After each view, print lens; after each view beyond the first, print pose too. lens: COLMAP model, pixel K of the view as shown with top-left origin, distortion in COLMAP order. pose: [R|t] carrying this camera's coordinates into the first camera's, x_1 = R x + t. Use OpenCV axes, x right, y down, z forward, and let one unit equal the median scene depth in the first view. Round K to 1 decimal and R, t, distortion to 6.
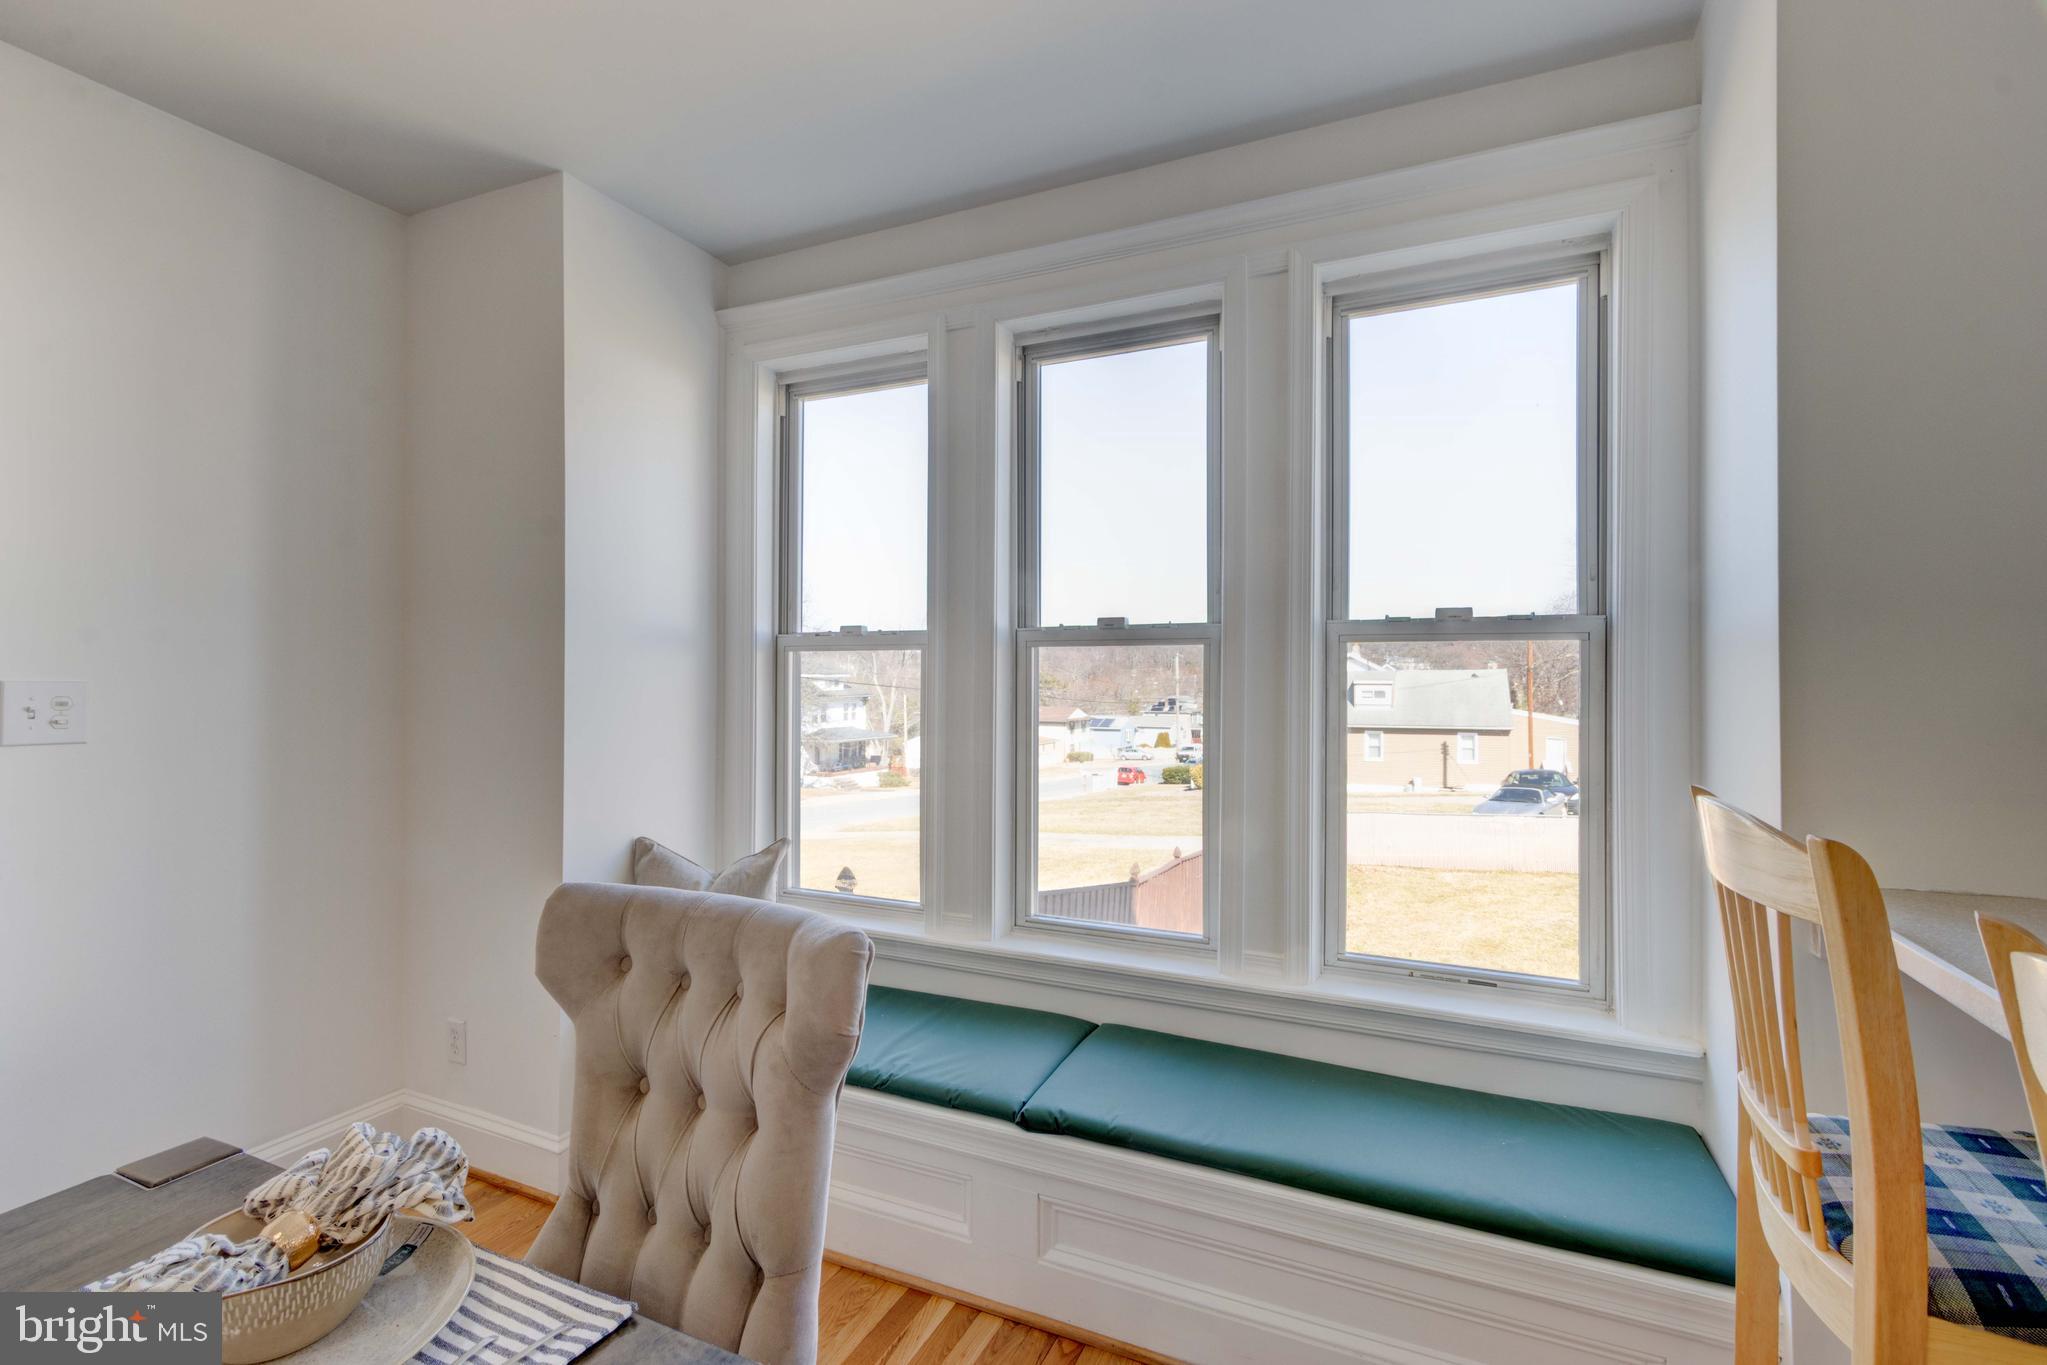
lens RADIAL K [[944.9, 0, 1006.9], [0, 944.9, 673.7], [0, 0, 1]] dist [0.007619, -0.001676]
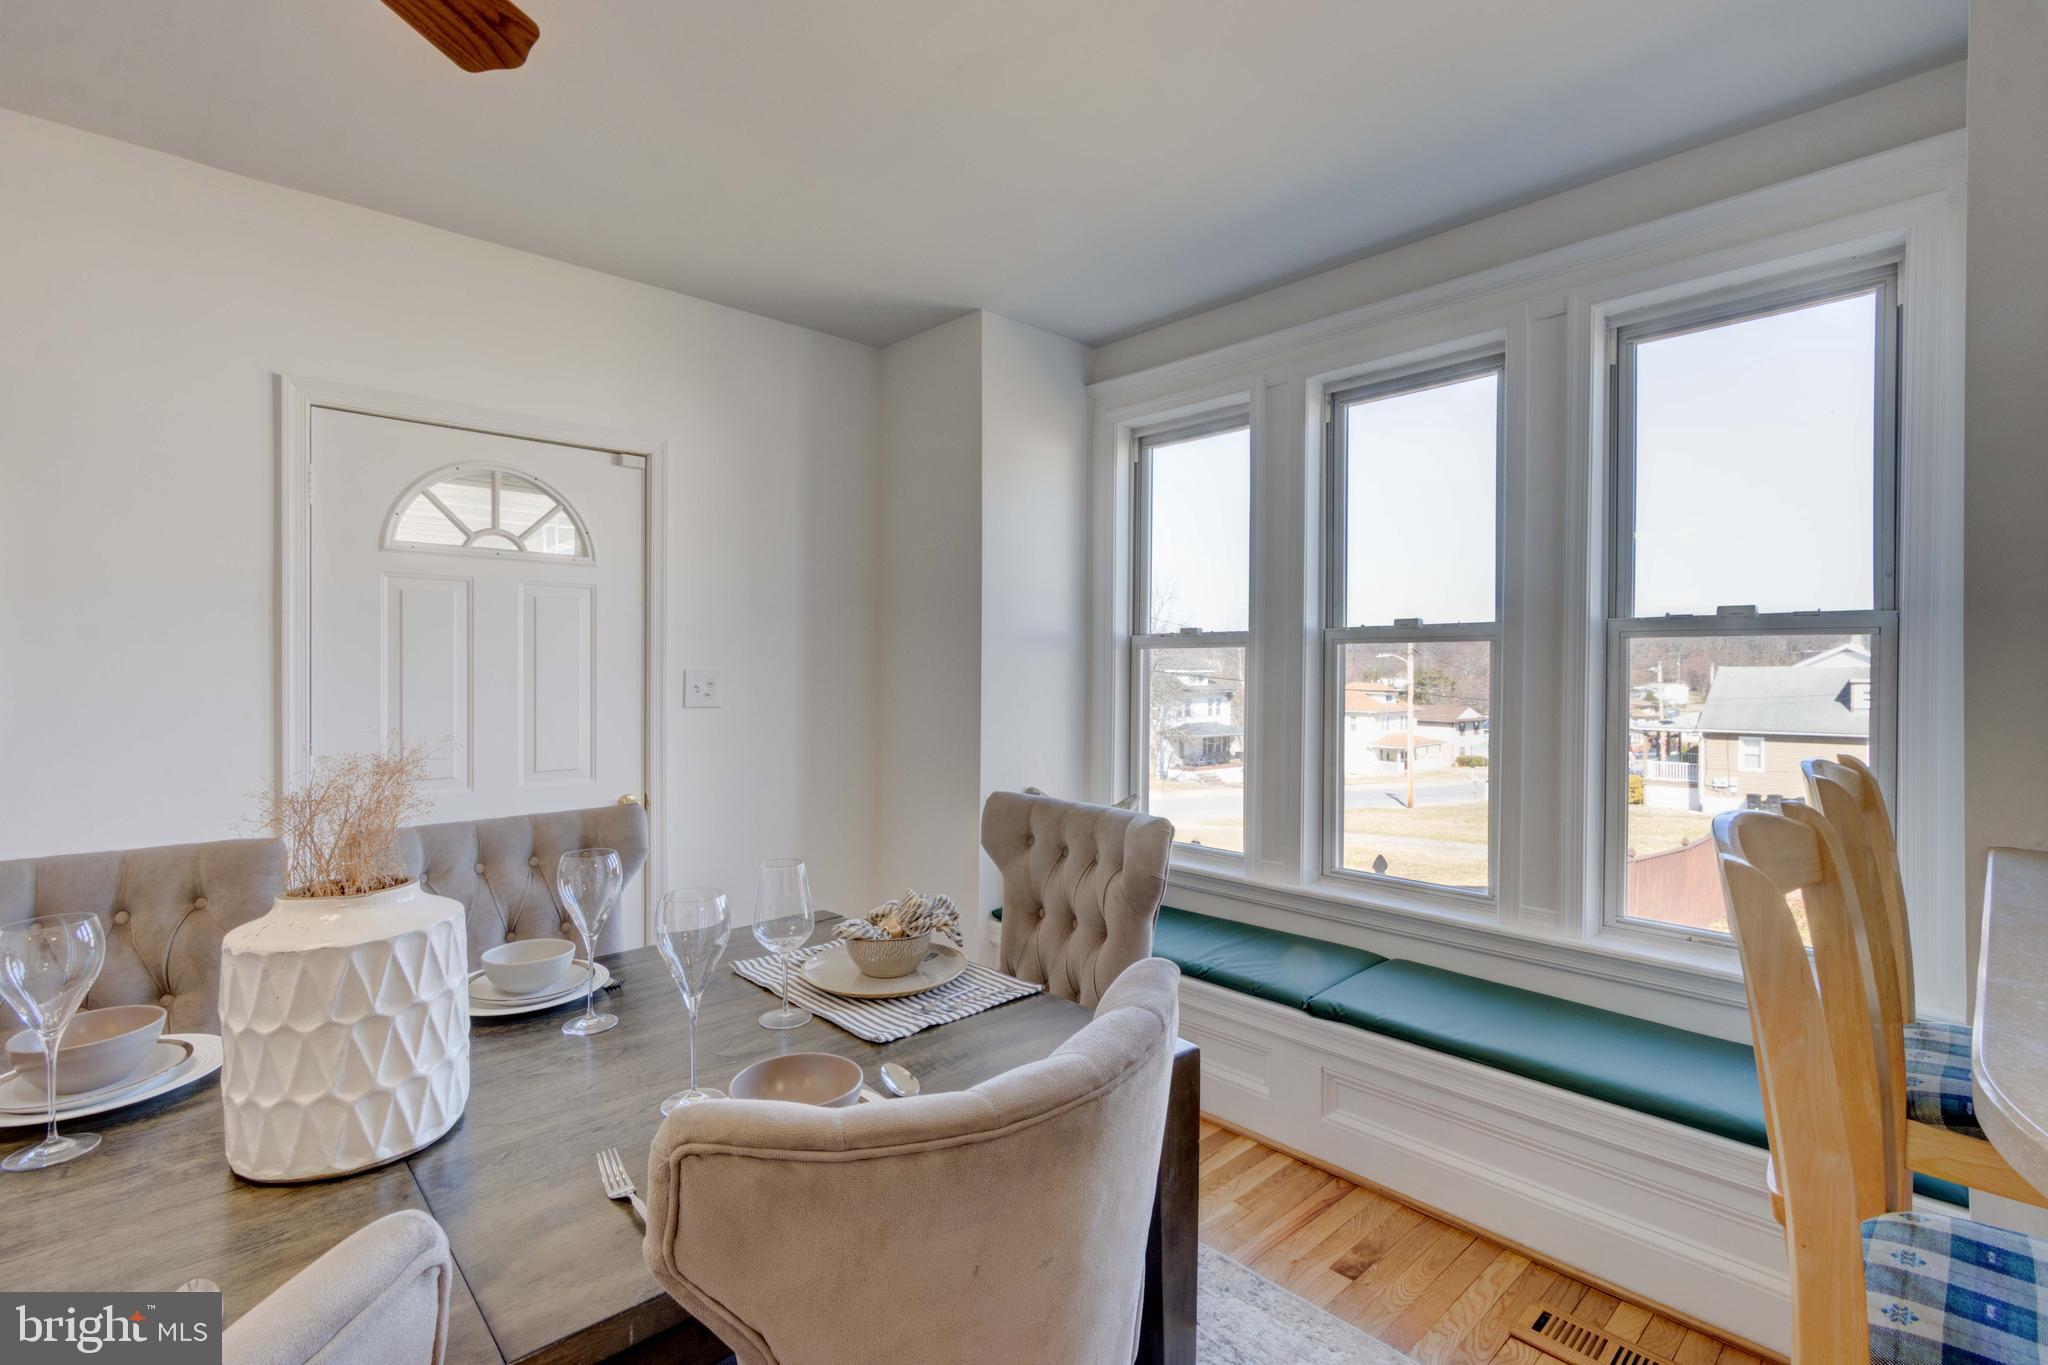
lens RADIAL K [[945.3, 0, 1017.6], [0, 945.3, 673.9], [0, 0, 1]] dist [0.007619, -0.001676]
pose [[0.932054, 0.003875, -0.362300, 0.093538], [-0.001998, 0.999983, 0.005556, 0.004065], [0.362315, -0.004454, 0.932045, -0.296302]]
